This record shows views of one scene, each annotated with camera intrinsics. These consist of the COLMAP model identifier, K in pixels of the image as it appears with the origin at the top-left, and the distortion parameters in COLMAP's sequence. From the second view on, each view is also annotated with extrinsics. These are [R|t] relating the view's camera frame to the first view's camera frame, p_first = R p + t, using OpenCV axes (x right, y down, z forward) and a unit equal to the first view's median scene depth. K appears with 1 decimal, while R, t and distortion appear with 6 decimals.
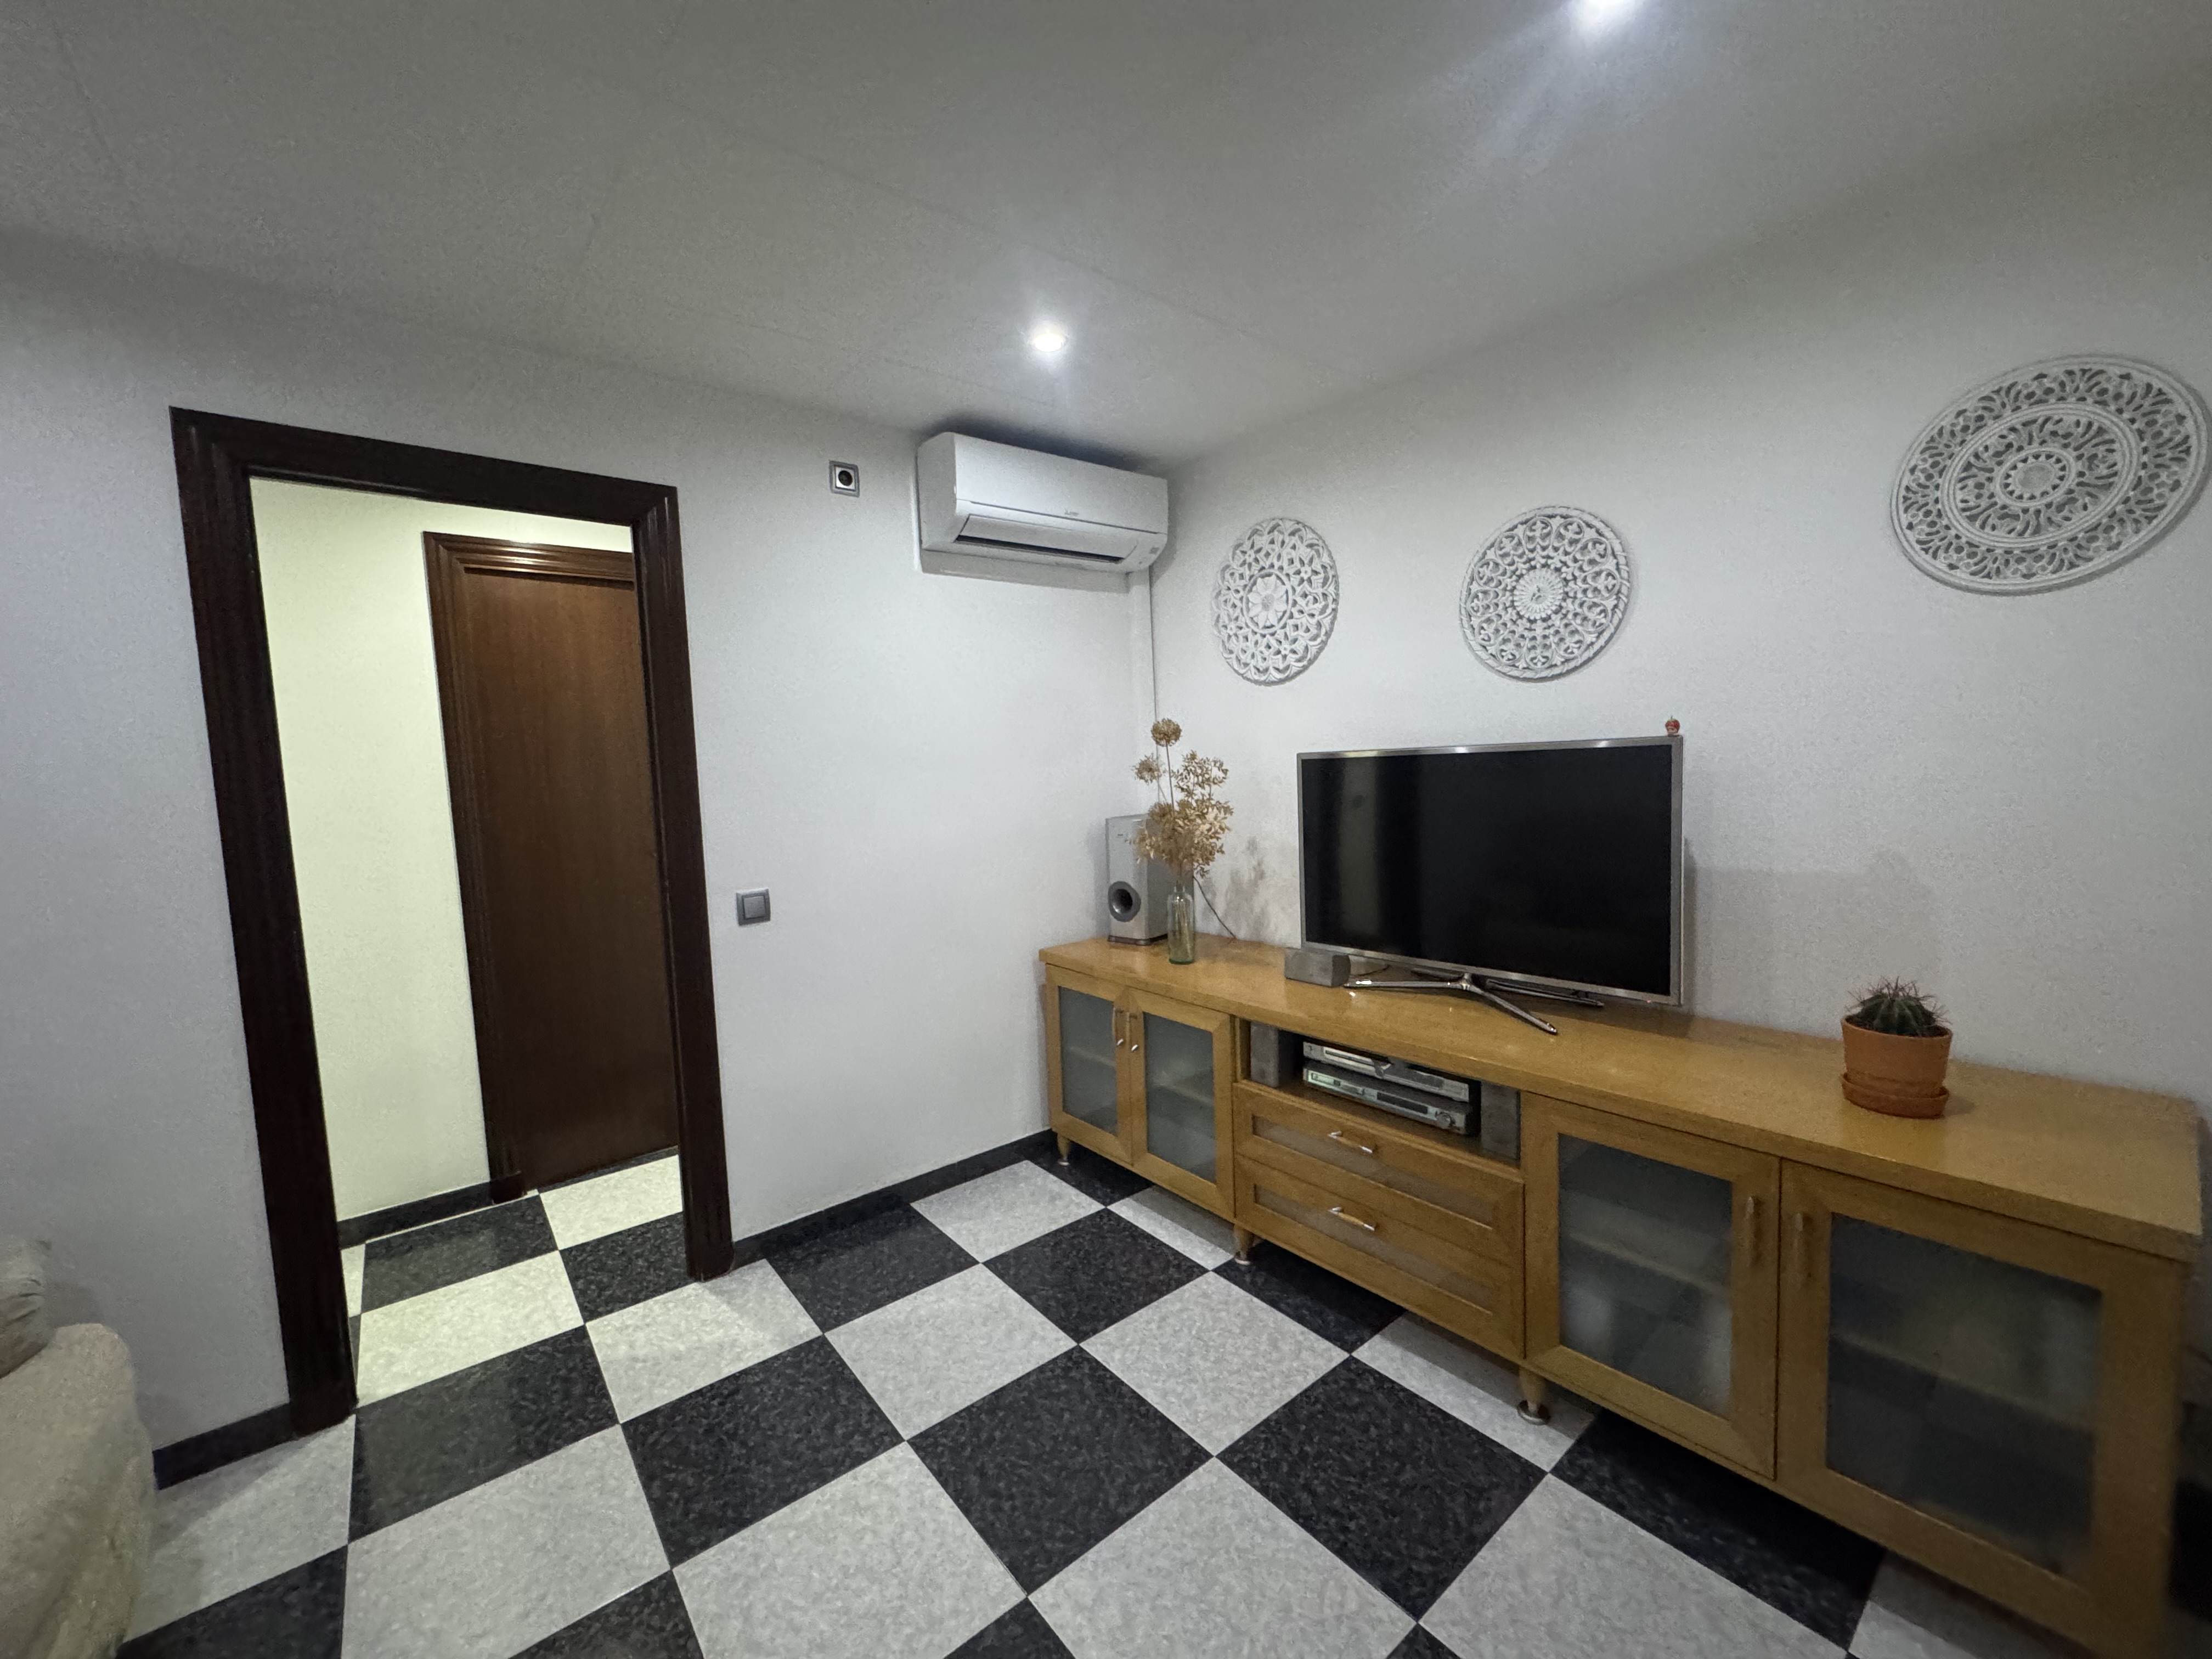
lens RADIAL K [[884.7, 0, 1099.2], [0, 884.7, 830.2], [0, 0, 1]] dist [-0.005817, 0.000869]
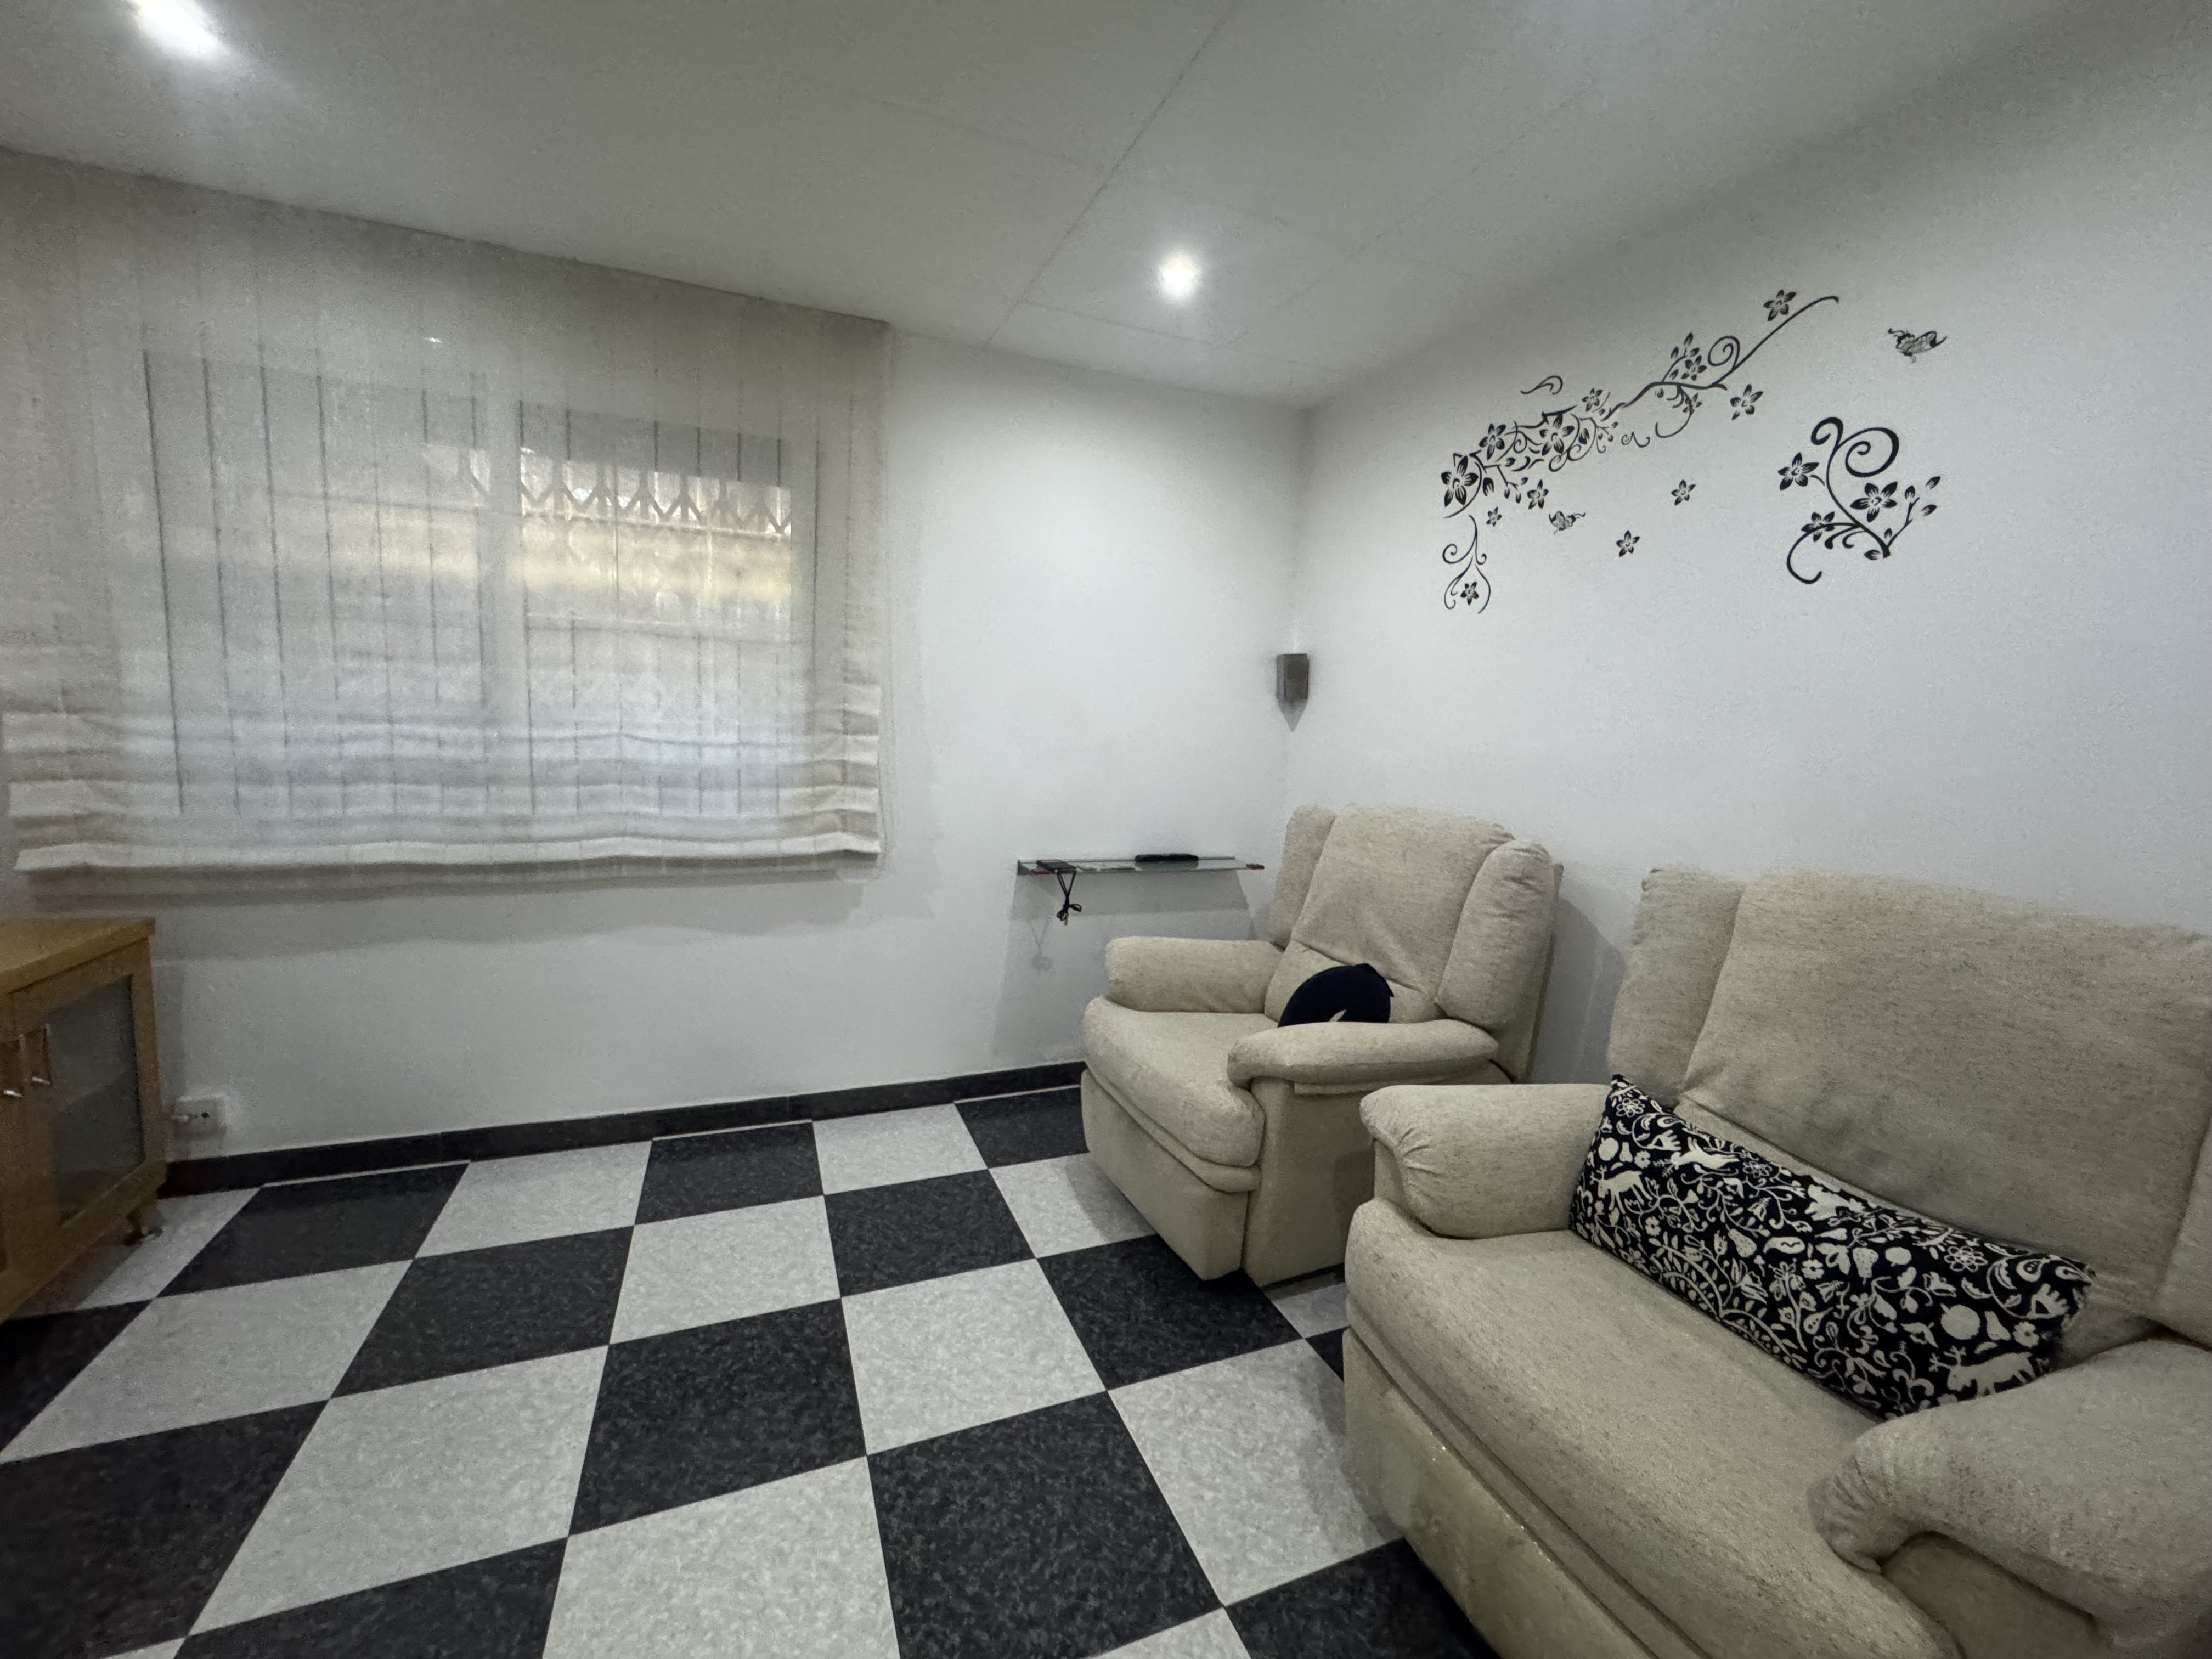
lens RADIAL K [[884.7, 0, 1105.2], [0, 884.7, 829.0], [0, 0, 1]] dist [-0.005817, 0.000869]
pose [[-0.958876, -0.033725, 0.281813, -0.556232], [0.021105, 0.981694, 0.189291, -0.011294], [-0.283038, 0.187455, -0.940612, 1.021363]]
